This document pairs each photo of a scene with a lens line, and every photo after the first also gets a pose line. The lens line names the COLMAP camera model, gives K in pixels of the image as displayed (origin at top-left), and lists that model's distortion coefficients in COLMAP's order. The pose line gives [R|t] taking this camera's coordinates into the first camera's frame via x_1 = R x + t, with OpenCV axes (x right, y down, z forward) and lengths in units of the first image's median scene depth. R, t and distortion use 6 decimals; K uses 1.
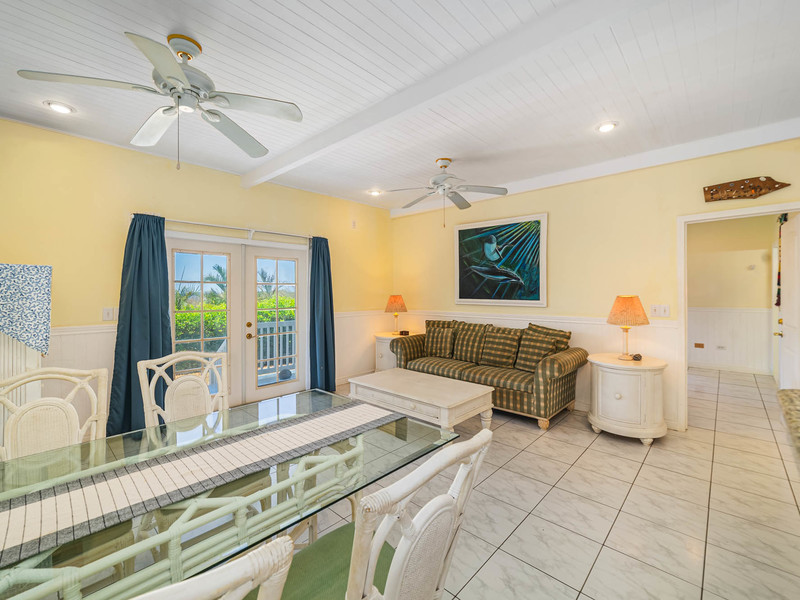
lens RADIAL K [[354.5, 0, 406.1], [0, 354.5, 296.5], [0, 0, 1]] dist [-0.010263, 0.005412]
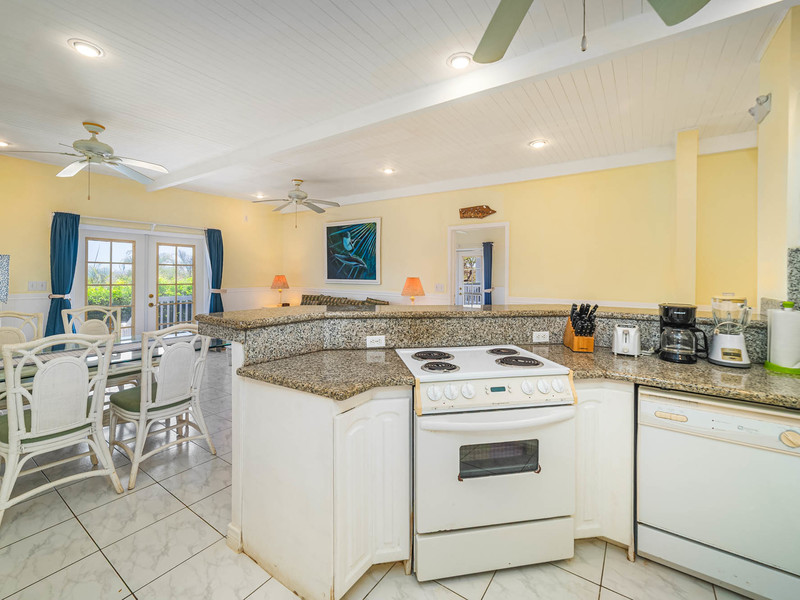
lens RADIAL K [[354.5, 0, 396.5], [0, 354.5, 280.2], [0, 0, 1]] dist [-0.010263, 0.005412]
pose [[0.990997, 0.012684, 0.133280, 0.266362], [-0.013434, 0.999899, 0.004728, 0.003261], [-0.133207, -0.006476, 0.991067, -0.391350]]
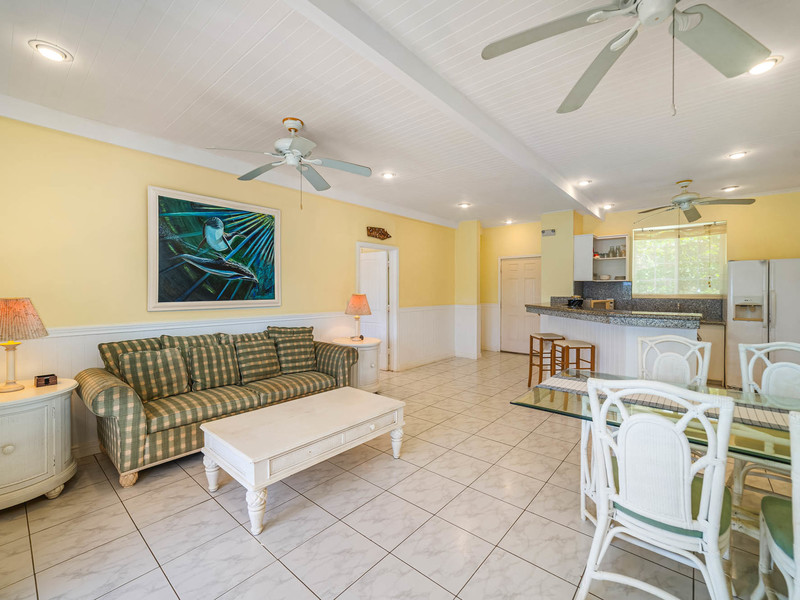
lens RADIAL K [[354.5, 0, 394.3], [0, 354.5, 294.1], [0, 0, 1]] dist [-0.010263, 0.005412]
pose [[-0.031965, -0.007293, 0.999462, -0.581739], [0.014310, 0.999868, 0.007754, -0.007205], [-0.999387, 0.014551, -0.031856, 0.689725]]
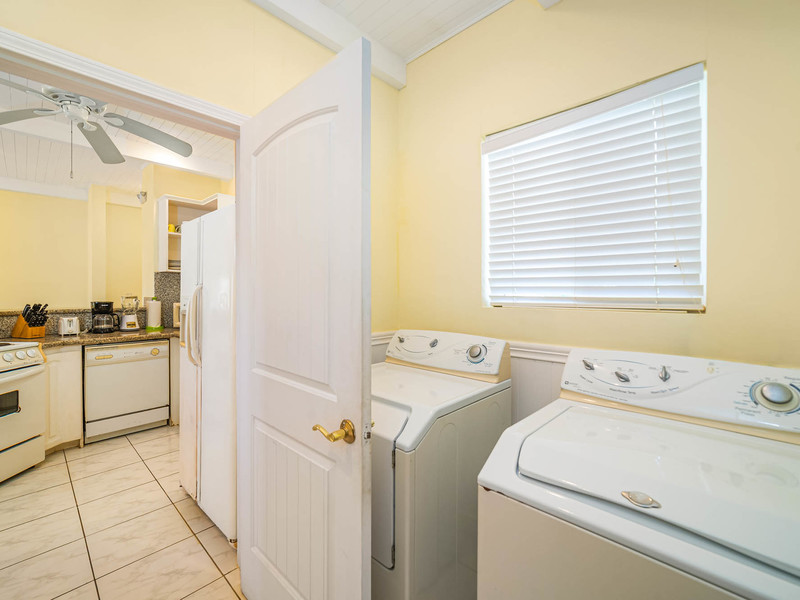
lens RADIAL K [[354.5, 0, 395.0], [0, 354.5, 291.9], [0, 0, 1]] dist [-0.010263, 0.005412]
pose [[0.026863, 0.005771, 0.999622, -0.071050], [0.005791, 0.999966, -0.005929, 0.018997], [-0.999622, 0.005948, 0.026829, -0.653182]]
